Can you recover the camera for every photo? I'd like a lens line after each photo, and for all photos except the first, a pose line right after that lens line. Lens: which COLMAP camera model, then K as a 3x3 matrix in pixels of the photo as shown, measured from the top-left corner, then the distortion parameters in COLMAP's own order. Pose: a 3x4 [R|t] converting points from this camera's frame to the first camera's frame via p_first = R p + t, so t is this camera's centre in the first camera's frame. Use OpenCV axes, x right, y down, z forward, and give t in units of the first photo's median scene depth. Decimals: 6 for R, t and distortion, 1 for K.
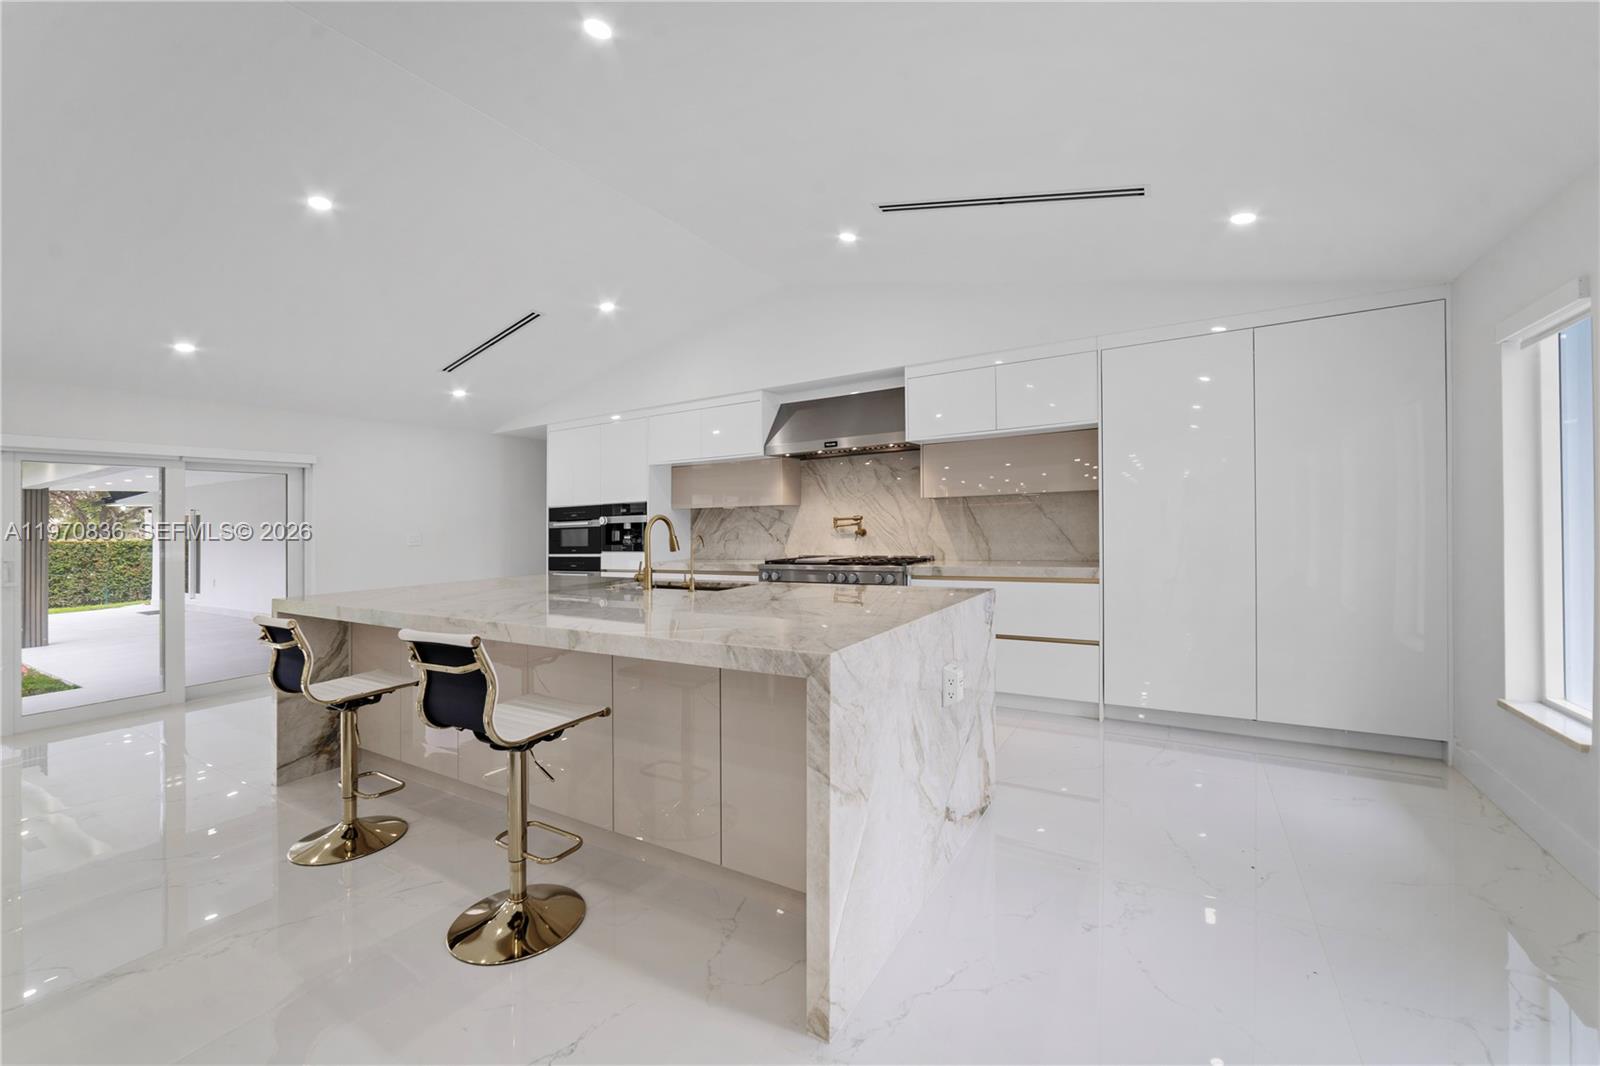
lens RADIAL K [[635.1, 0, 788.1], [0, 635.1, 517.2], [0, 0, 1]] dist [-0.018860, 0.003859]
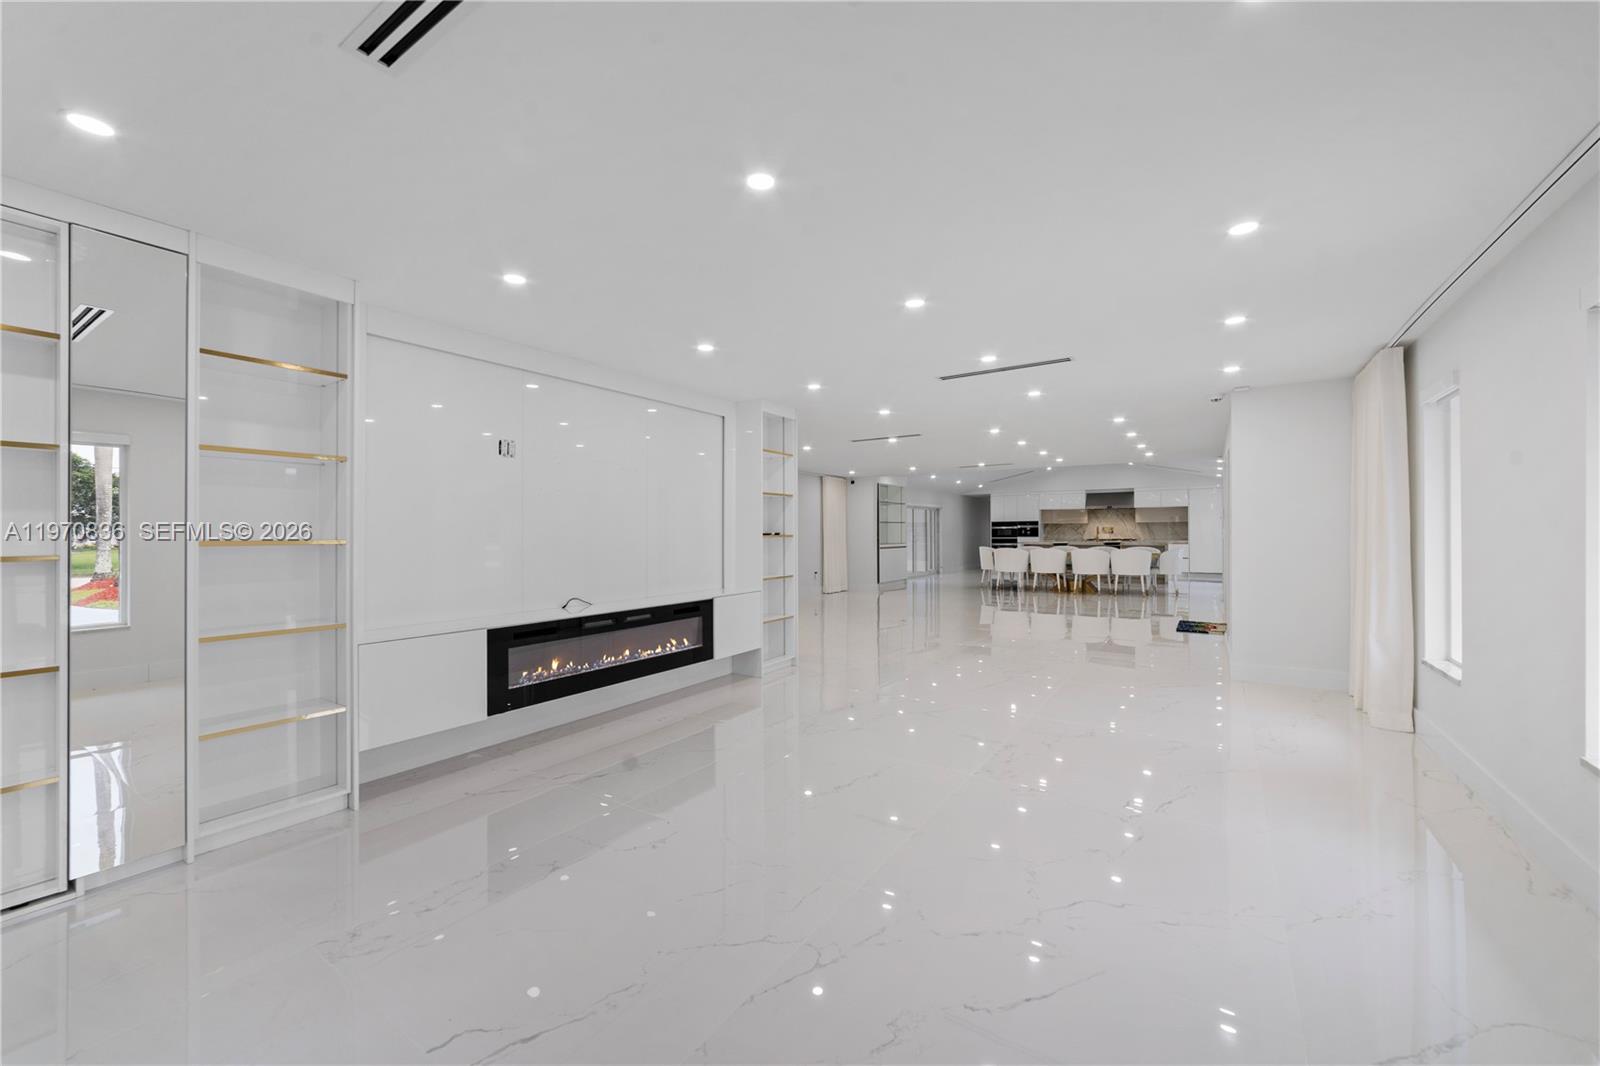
lens RADIAL K [[594.8, 0, 775.2], [0, 594.8, 500.3], [0, 0, 1]] dist [-0.034933, -0.000144]
pose [[0.997602, 0.018929, -0.066578, -1.371884], [-0.021533, 0.999022, -0.038613, 0.014293], [0.065782, 0.039954, 0.997034, -2.102814]]
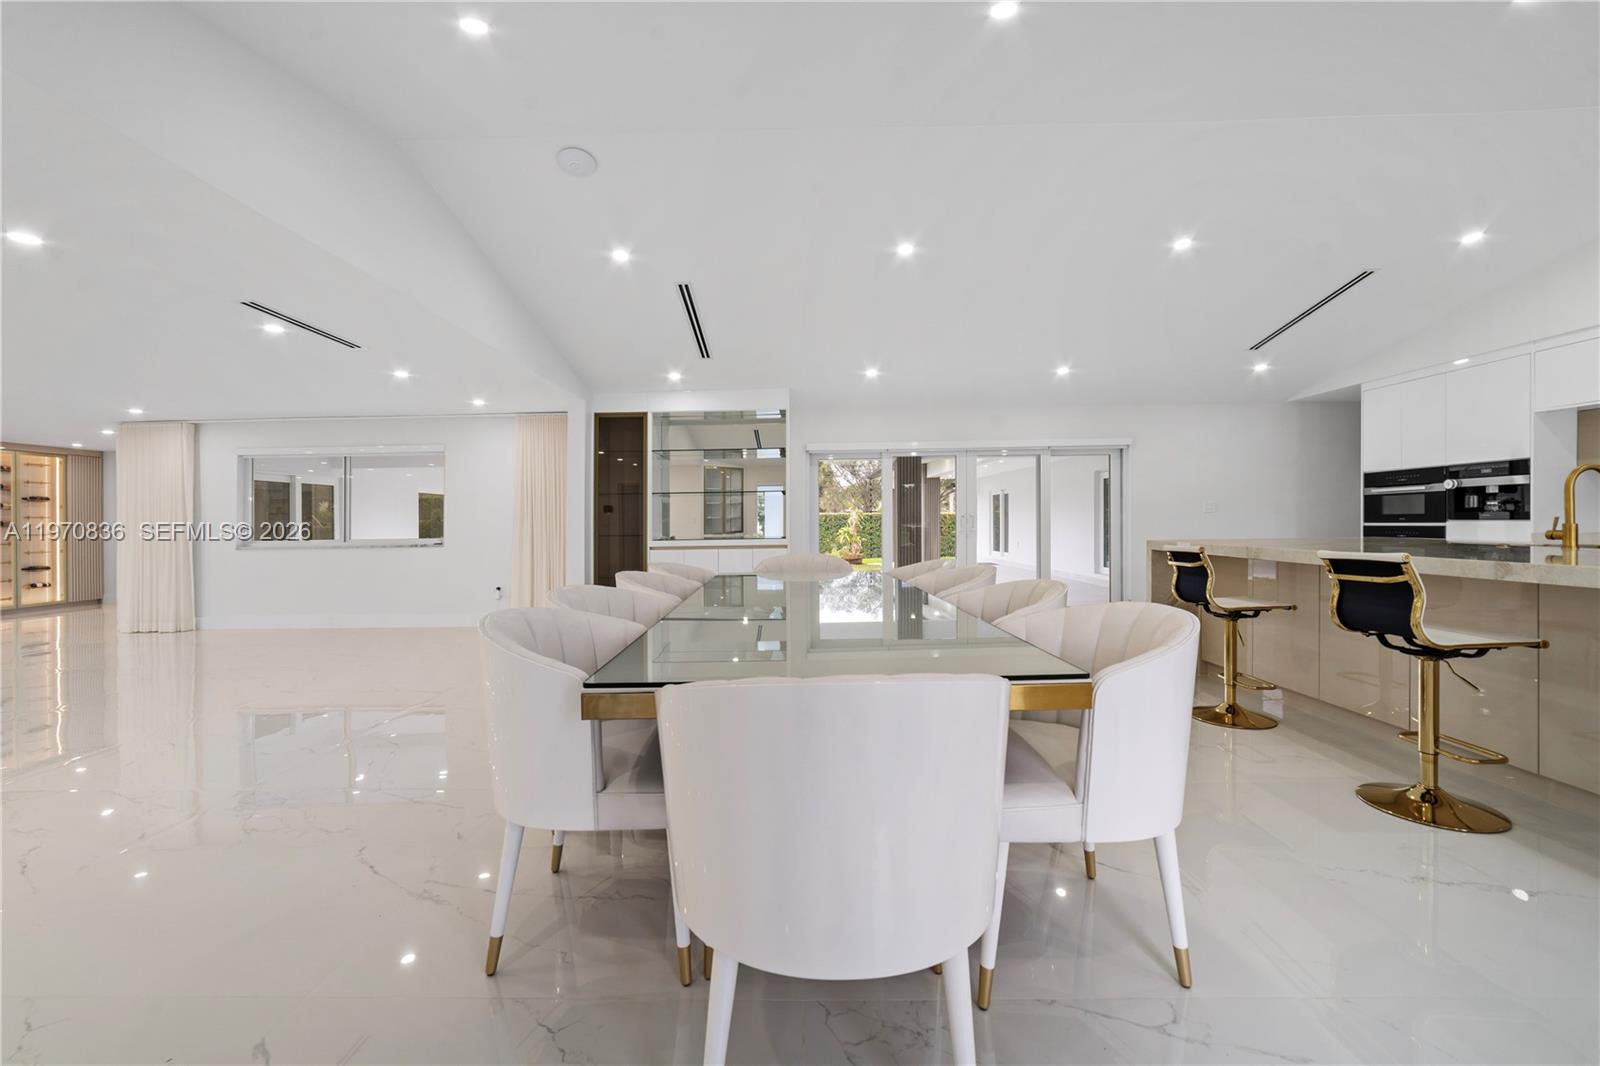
lens RADIAL K [[635.1, 0, 775.6], [0, 635.1, 514.7], [0, 0, 1]] dist [-0.018860, 0.003859]
pose [[0.497004, 0.009049, -0.867701, -0.009842], [0.011687, 0.999785, 0.017120, 0.023251], [0.867670, -0.018650, 0.496791, -0.236310]]
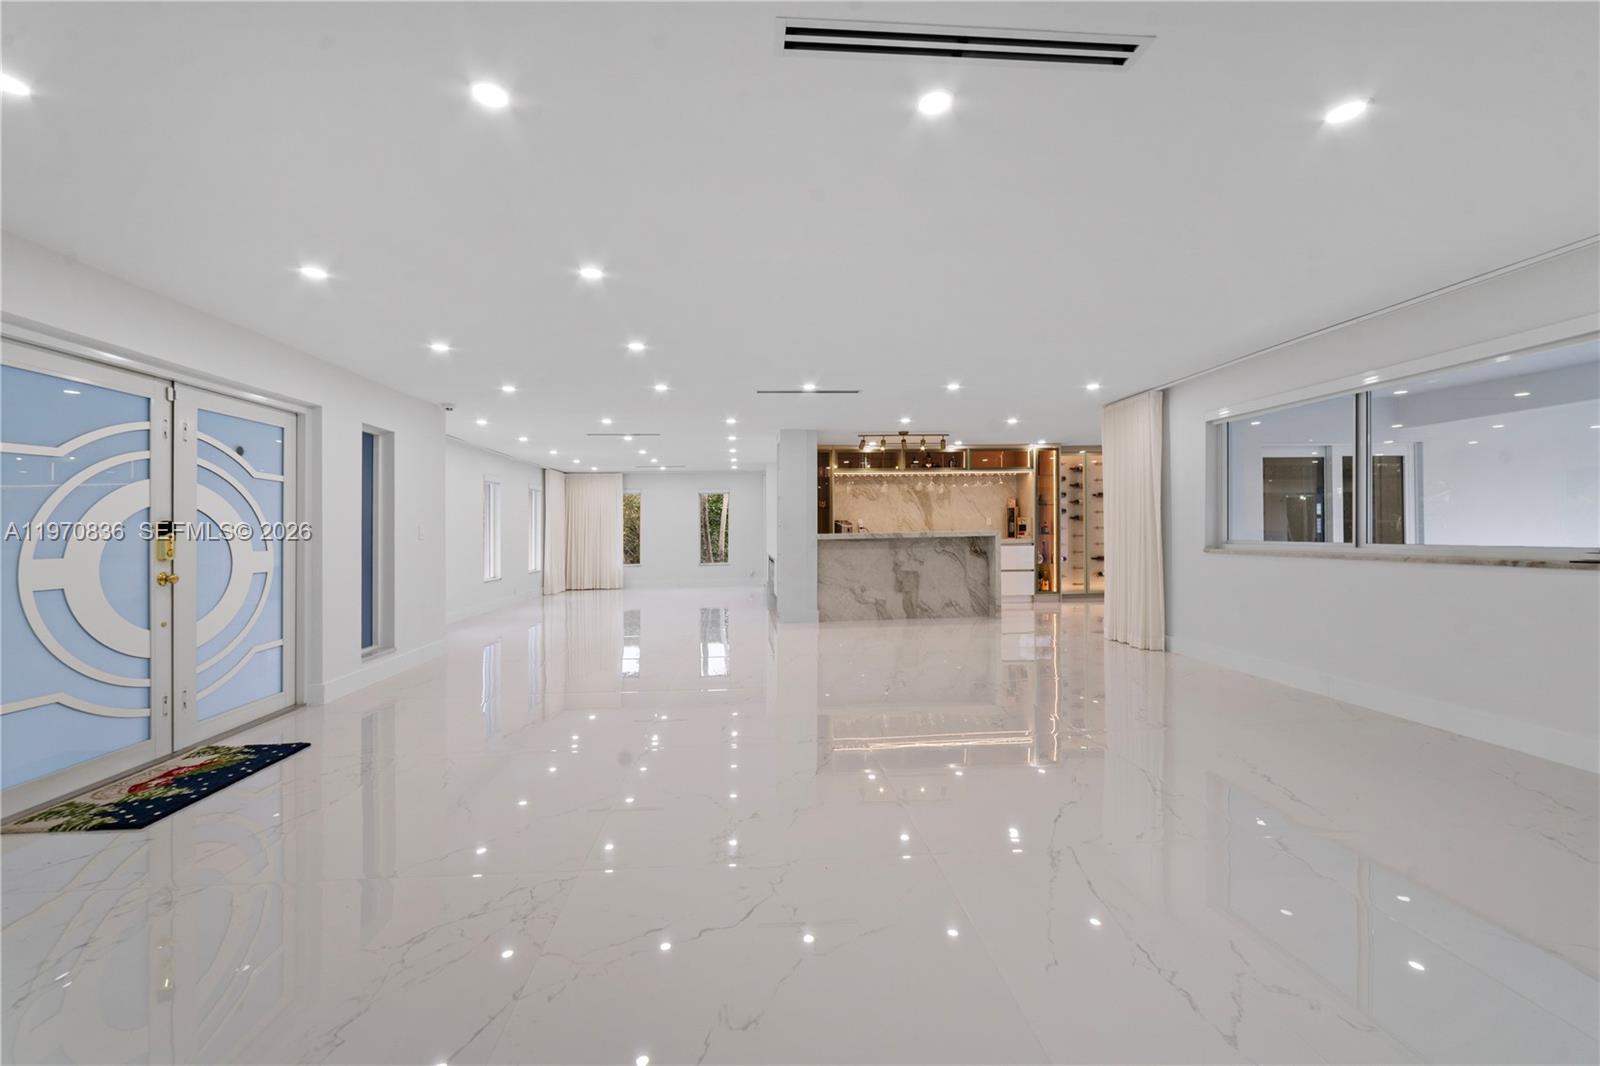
lens RADIAL K [[635.1, 0, 797.7], [0, 635.1, 538.5], [0, 0, 1]] dist [-0.018860, 0.003859]
pose [[-0.811227, 0.045019, -0.582995, -0.617057], [0.040687, 0.998961, 0.020525, 0.039006], [0.583313, -0.007070, -0.812216, -0.150508]]
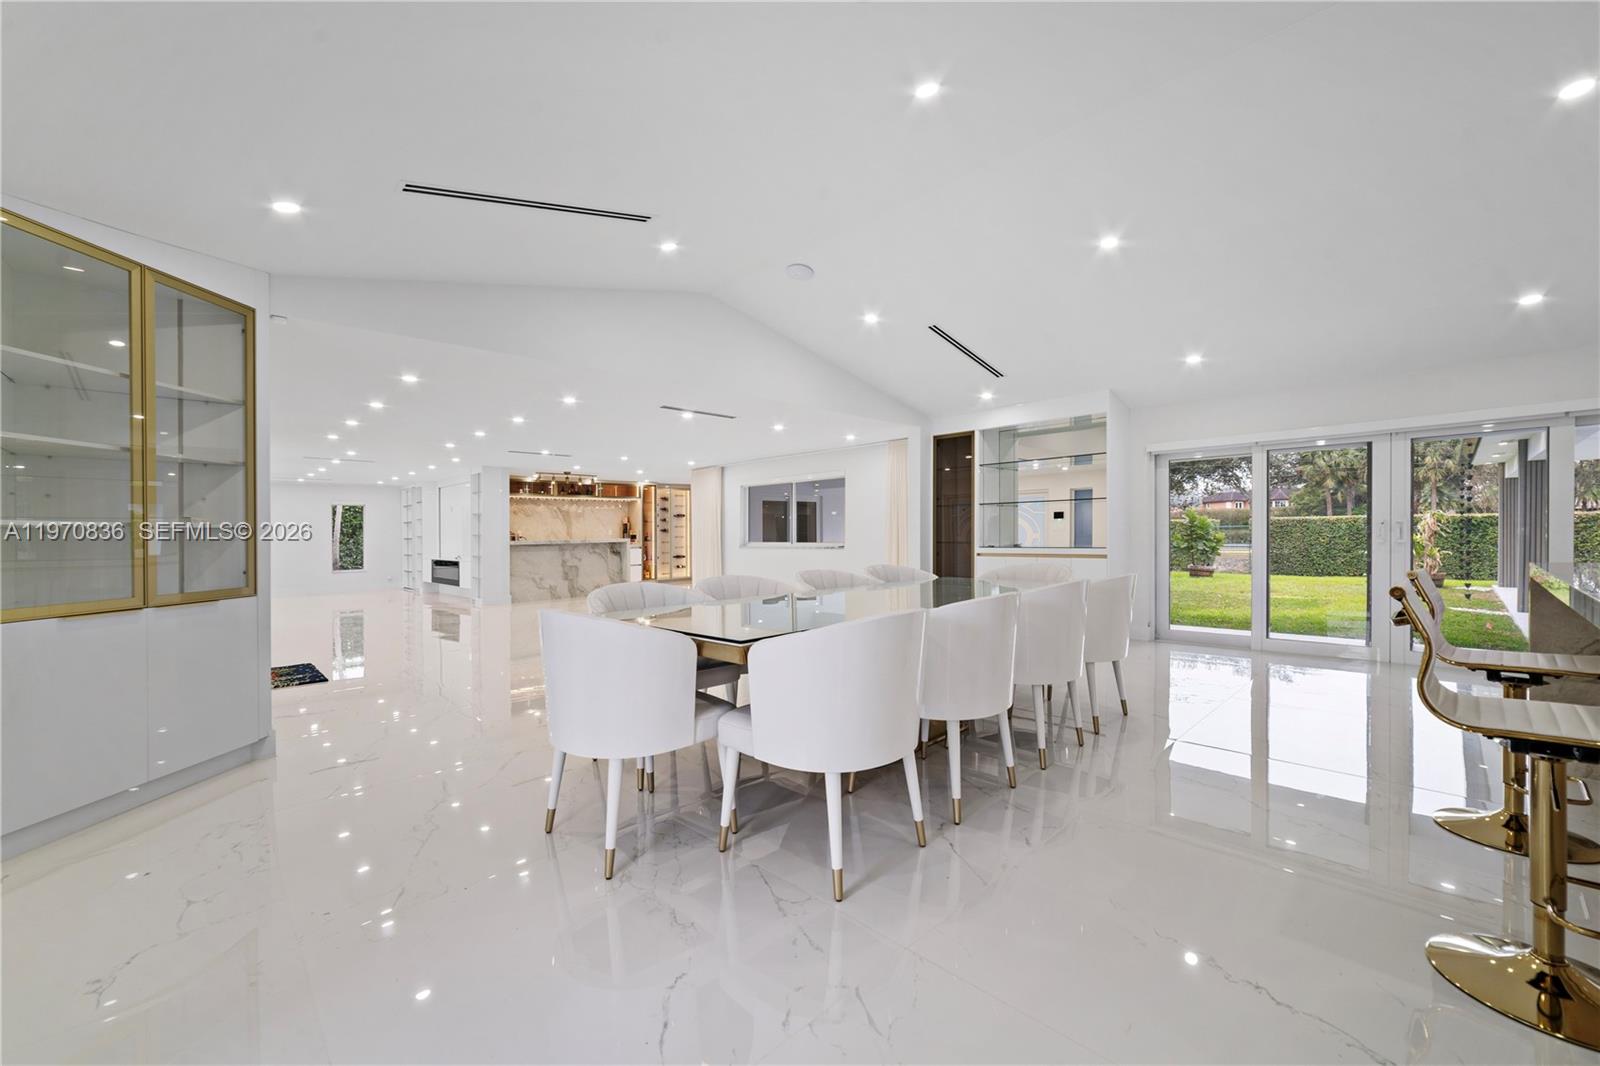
lens RADIAL K [[635.1, 0, 785.6], [0, 635.1, 524.6], [0, 0, 1]] dist [-0.018860, 0.003859]
pose [[-0.274583, 0.016288, -0.961426, 0.183155], [0.031552, 0.999471, 0.007921, 0.019895], [0.961046, -0.028159, -0.274951, 0.112314]]
